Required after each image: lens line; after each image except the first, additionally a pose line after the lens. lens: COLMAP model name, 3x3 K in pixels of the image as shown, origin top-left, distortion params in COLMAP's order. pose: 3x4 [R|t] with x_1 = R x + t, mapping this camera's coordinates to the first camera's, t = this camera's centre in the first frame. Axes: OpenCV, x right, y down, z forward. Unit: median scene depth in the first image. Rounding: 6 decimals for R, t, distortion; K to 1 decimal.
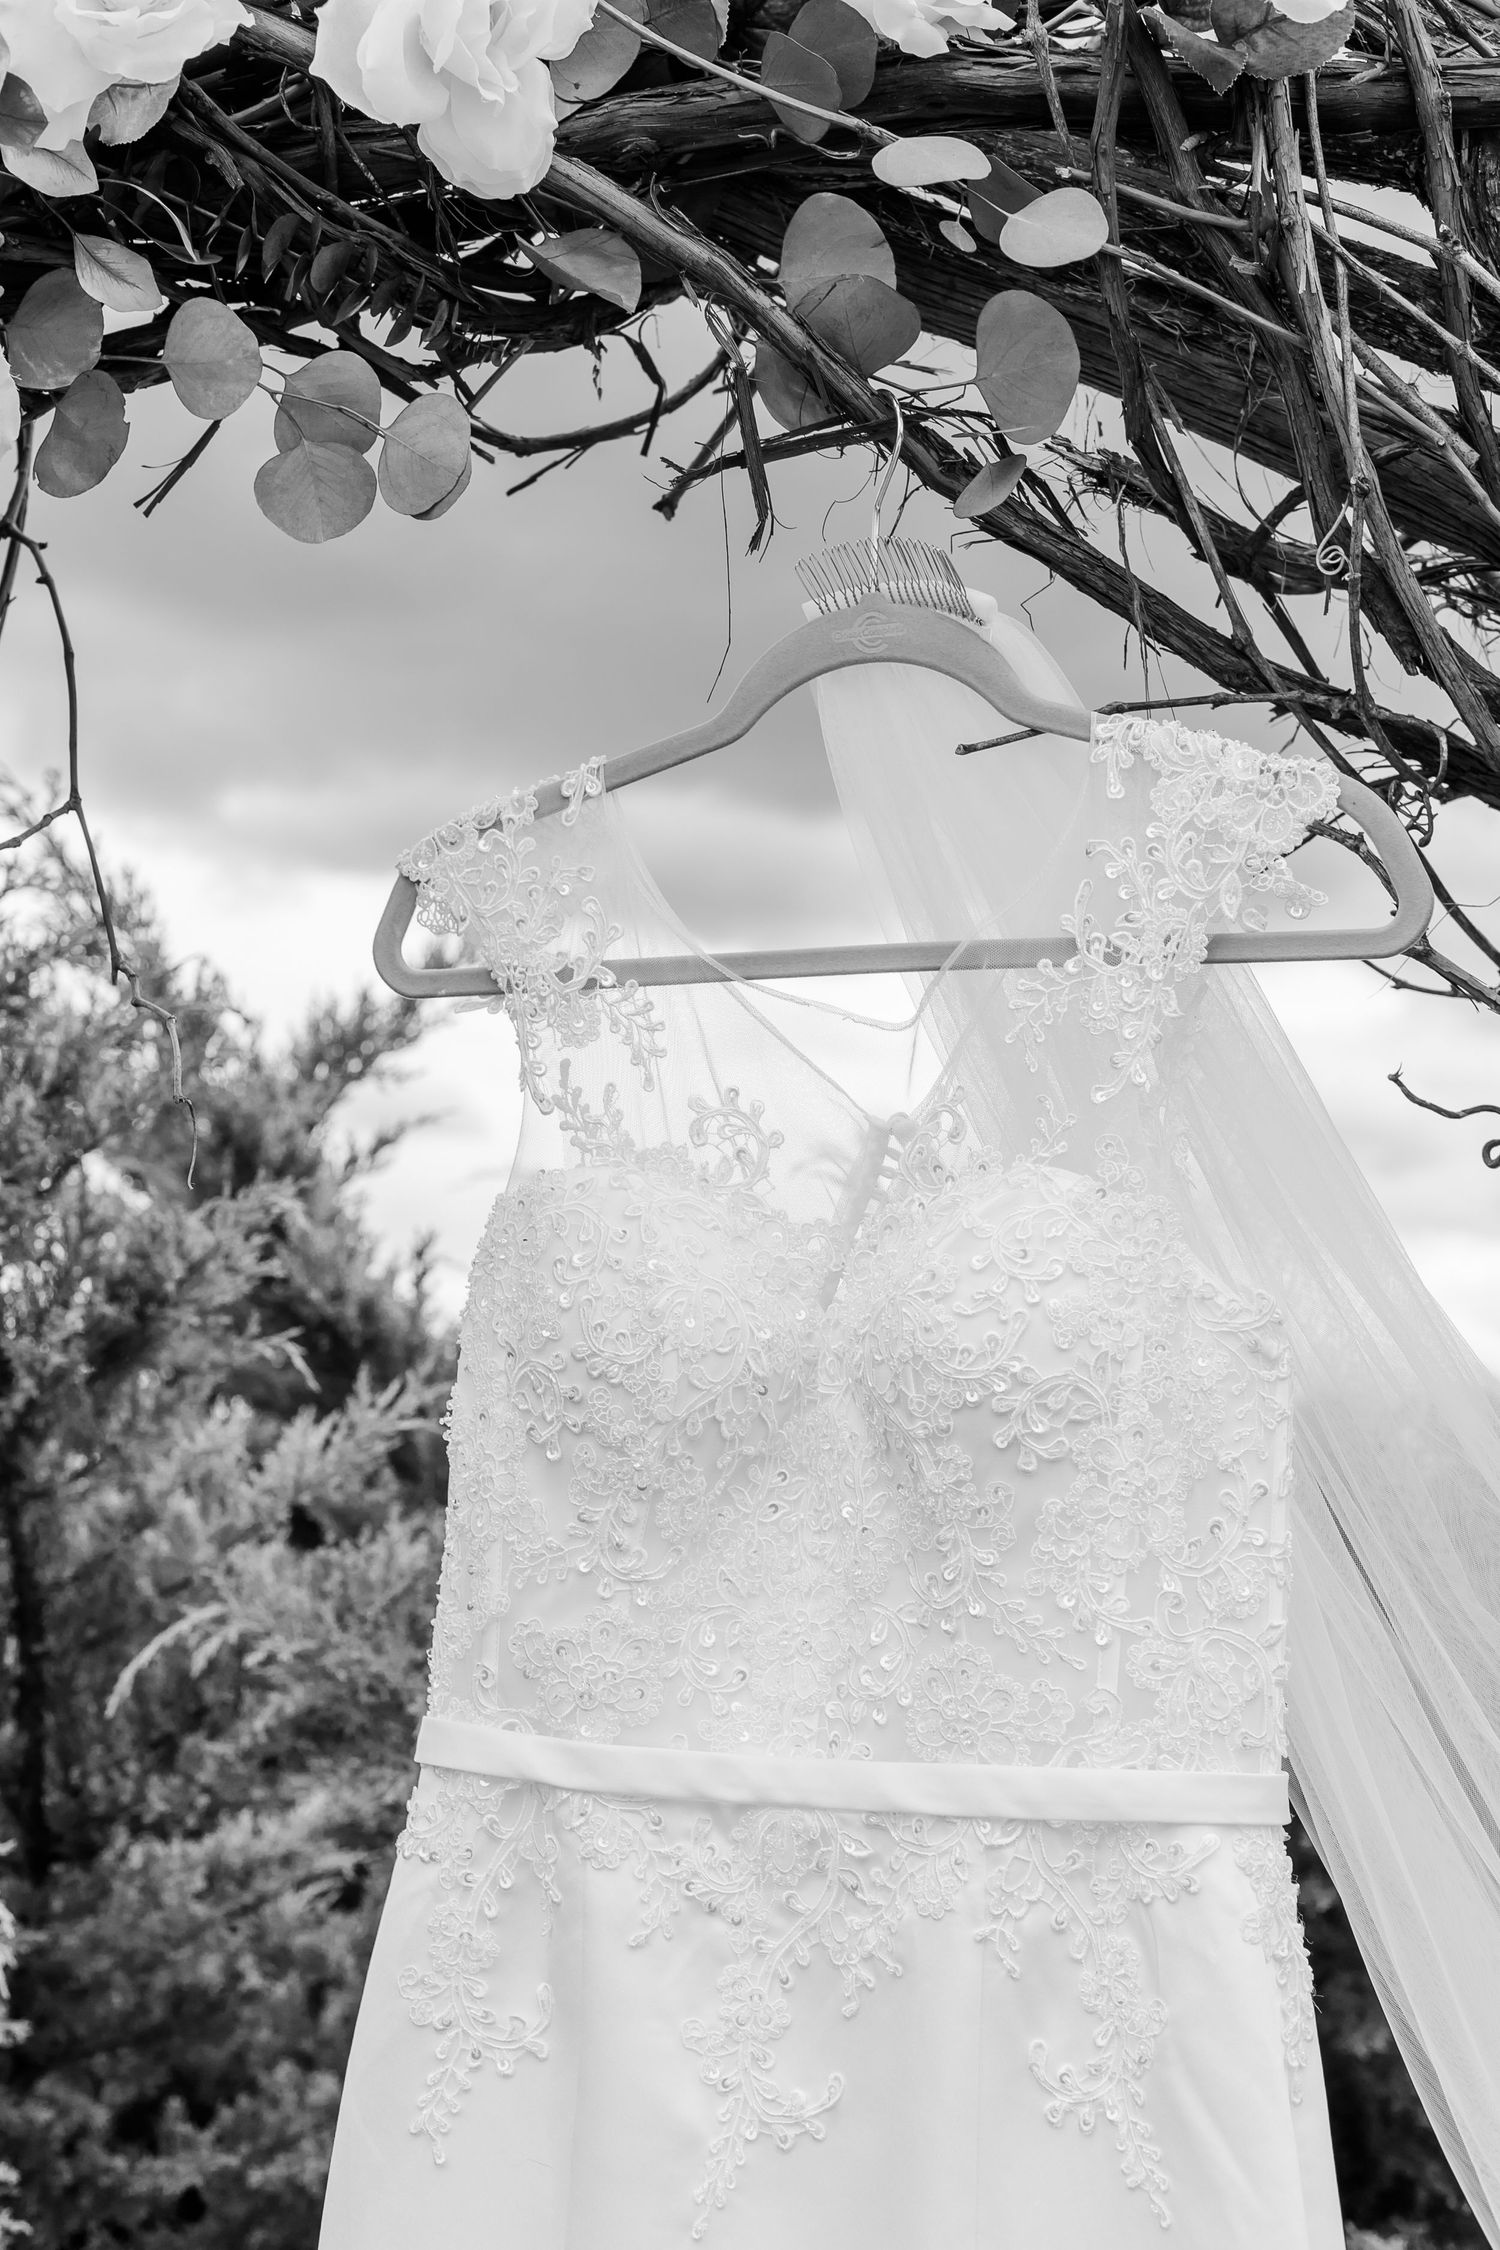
lens RADIAL K [[3005.9, 0, 754.1], [0, 3005.9, 1114.5], [0, 0, 1]] dist [0.019752, 0.000000]
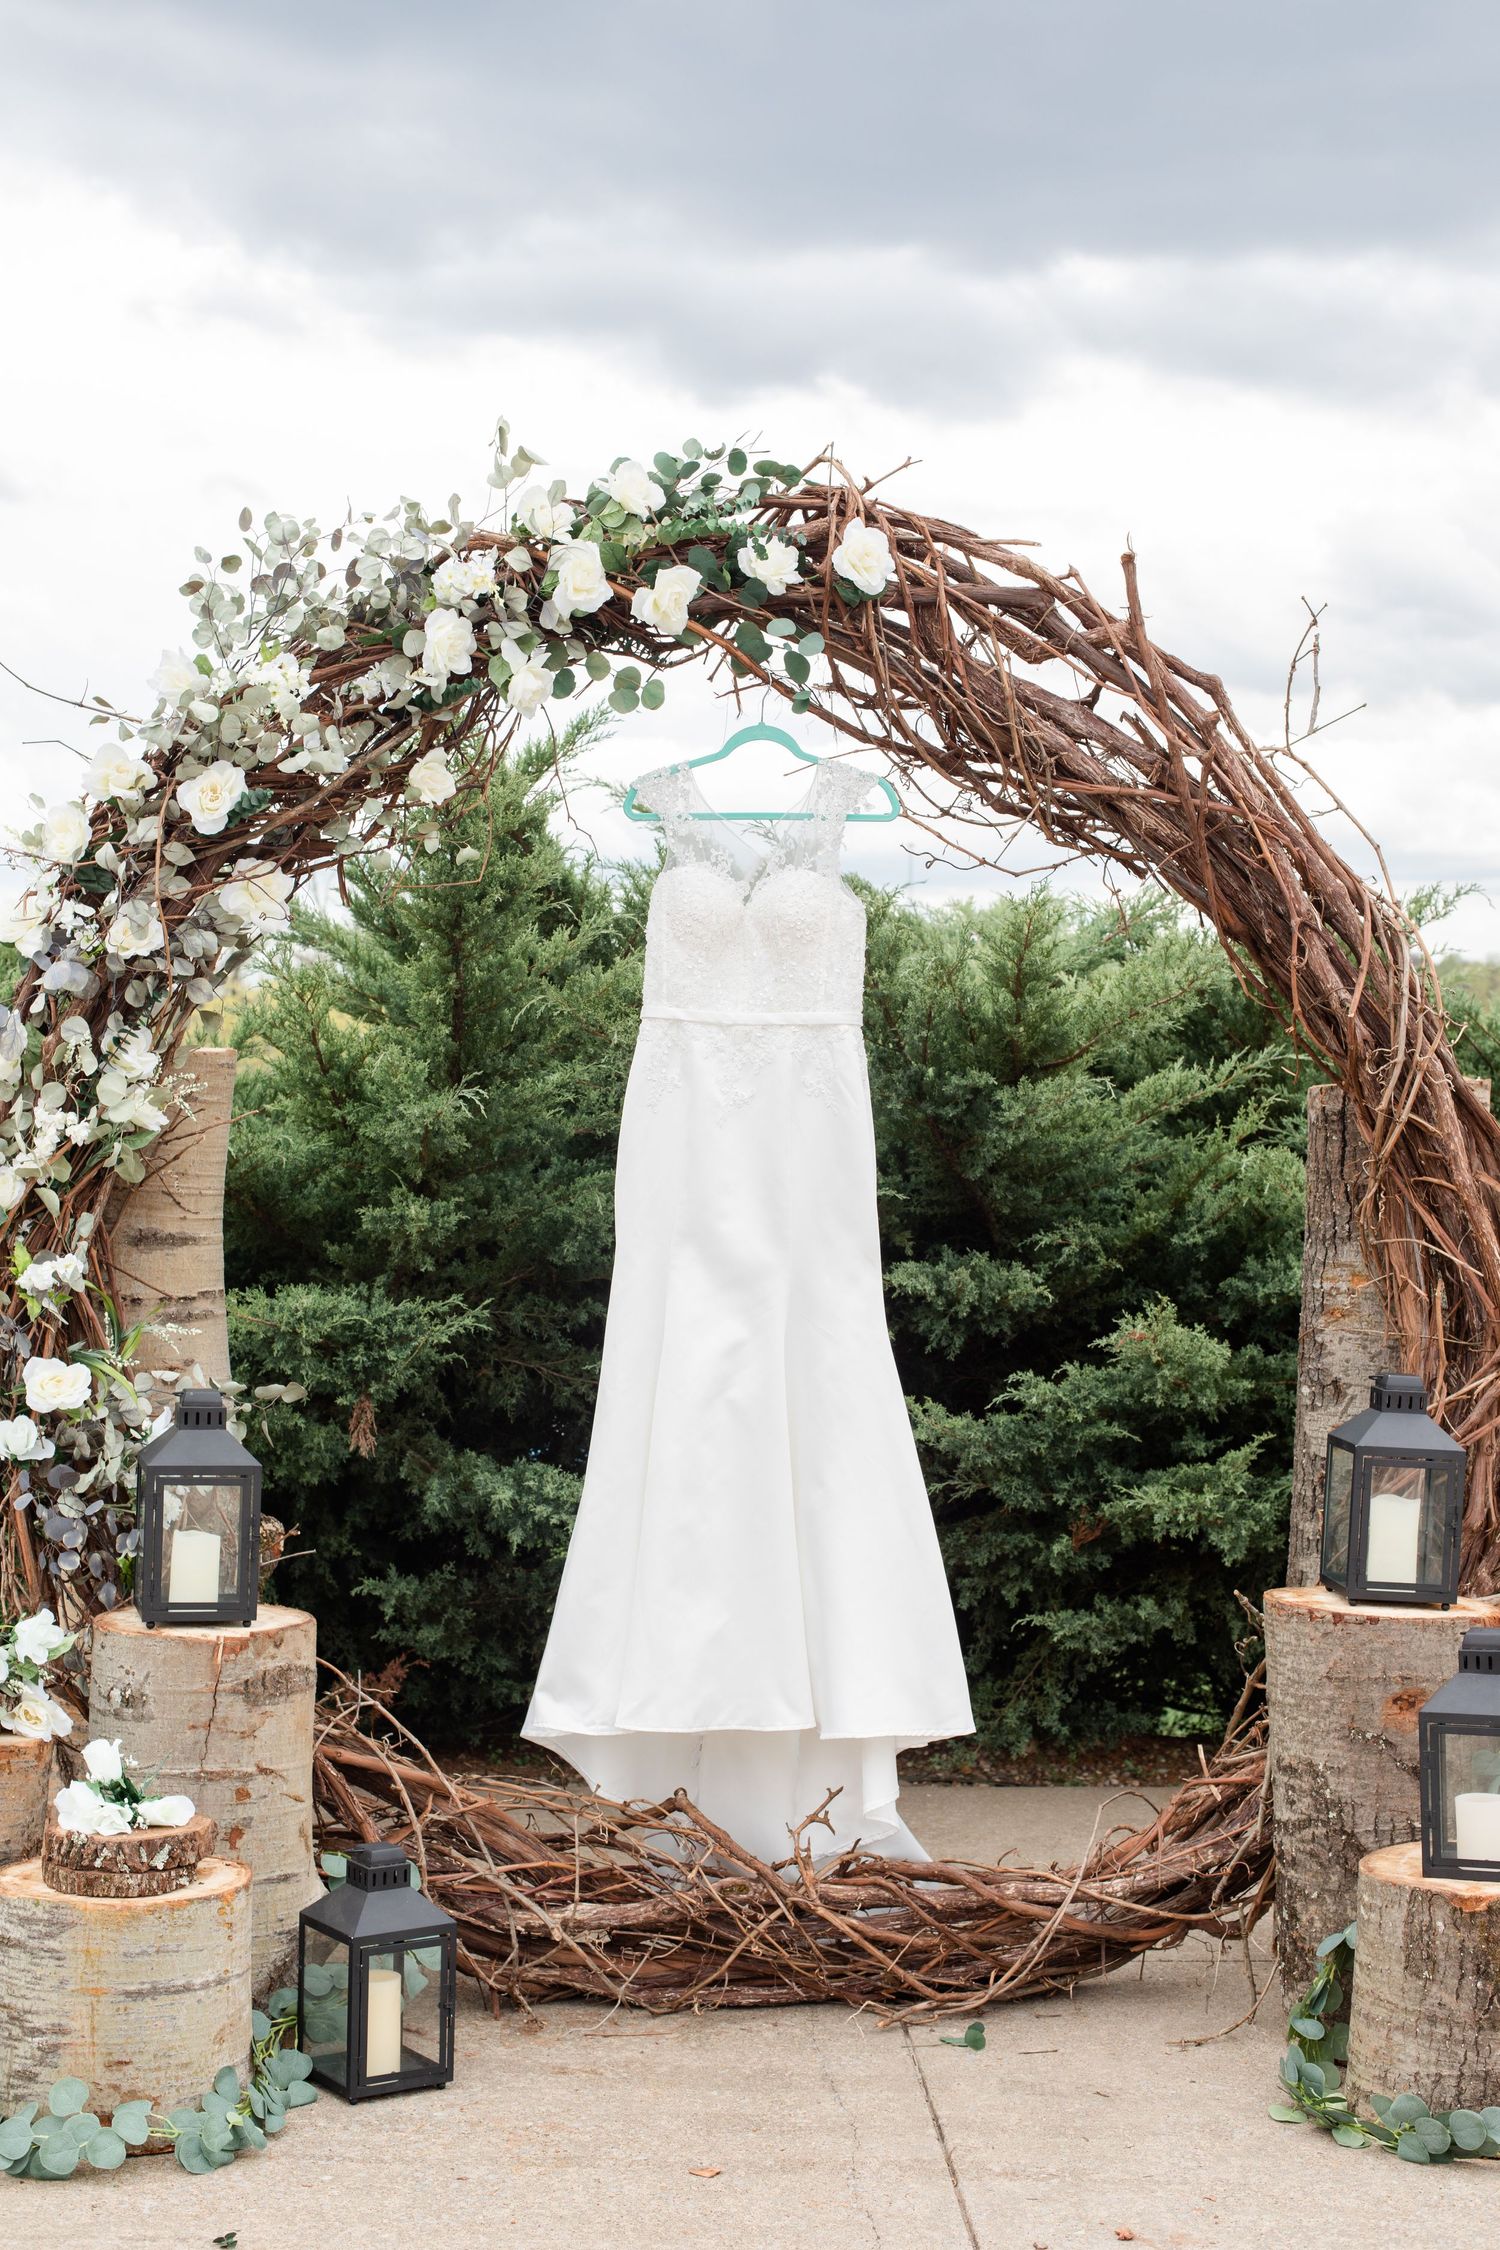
lens RADIAL K [[3005.9, 0, 746.7], [0, 3005.9, 1128.4], [0, 0, 1]] dist [0.019752, 0.000000]
pose [[0.999884, 0.002087, 0.015100, -0.038951], [-0.004692, 0.984626, 0.174613, -0.300046], [-0.014504, -0.174664, 0.984521, -2.608895]]
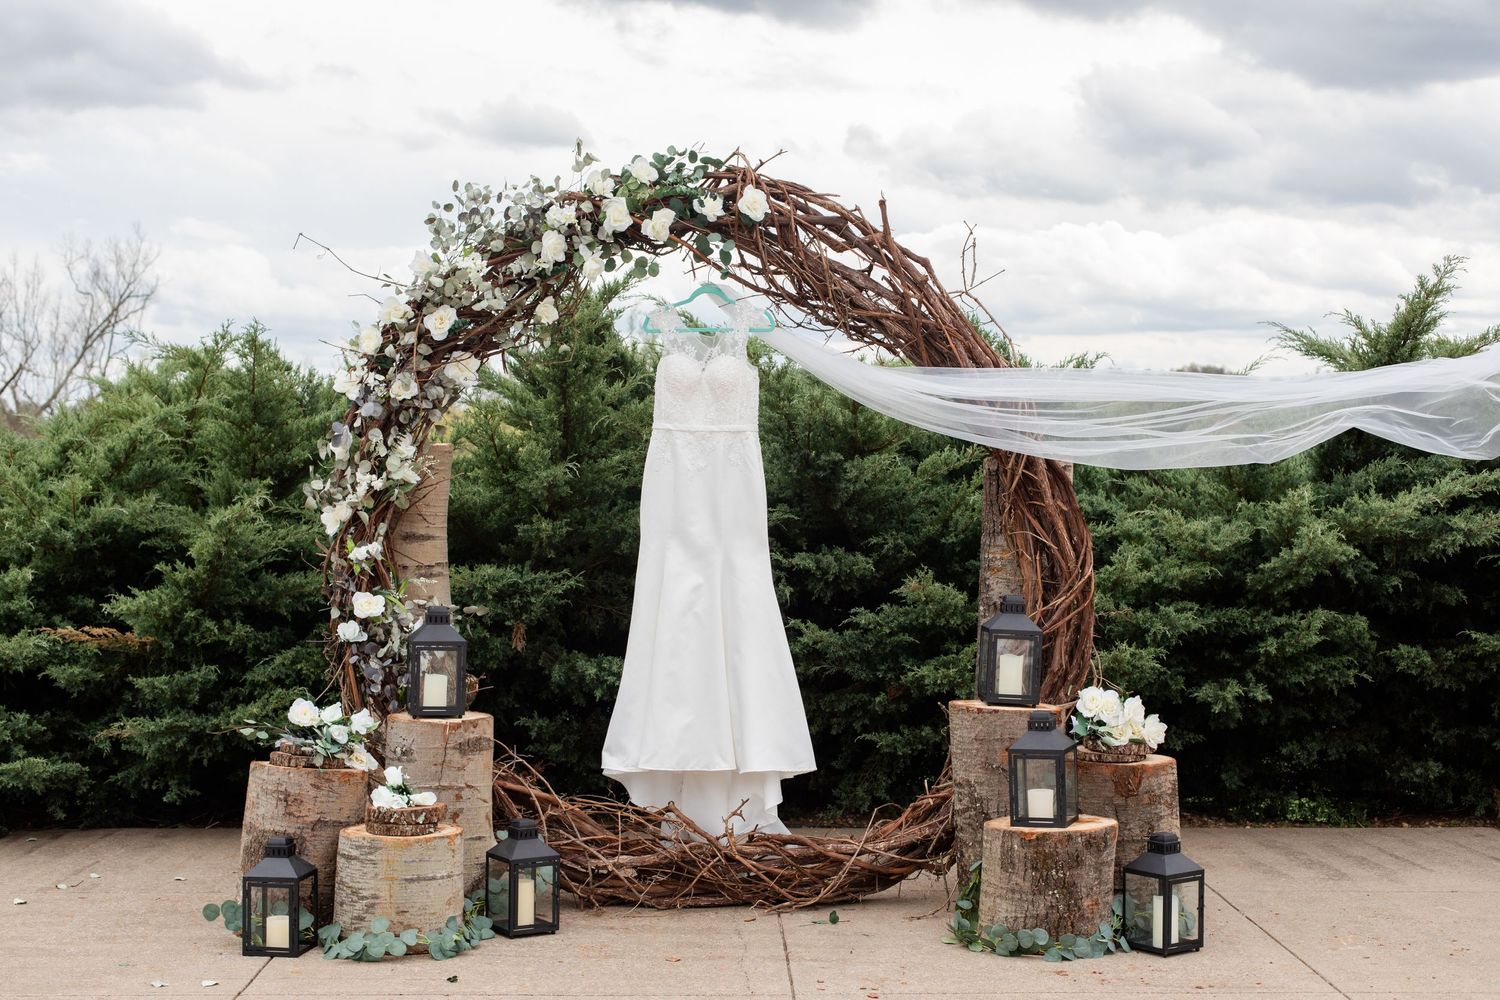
lens RADIAL K [[2003.9, 0, 749.2], [0, 2003.9, 497.7], [0, 0, 1]] dist [0.019752, 0.000000]
pose [[0.999962, -0.005491, -0.006737, 0.159432], [0.006576, 0.984809, 0.173516, -0.476466], [0.005682, -0.173553, 0.984808, -3.877338]]
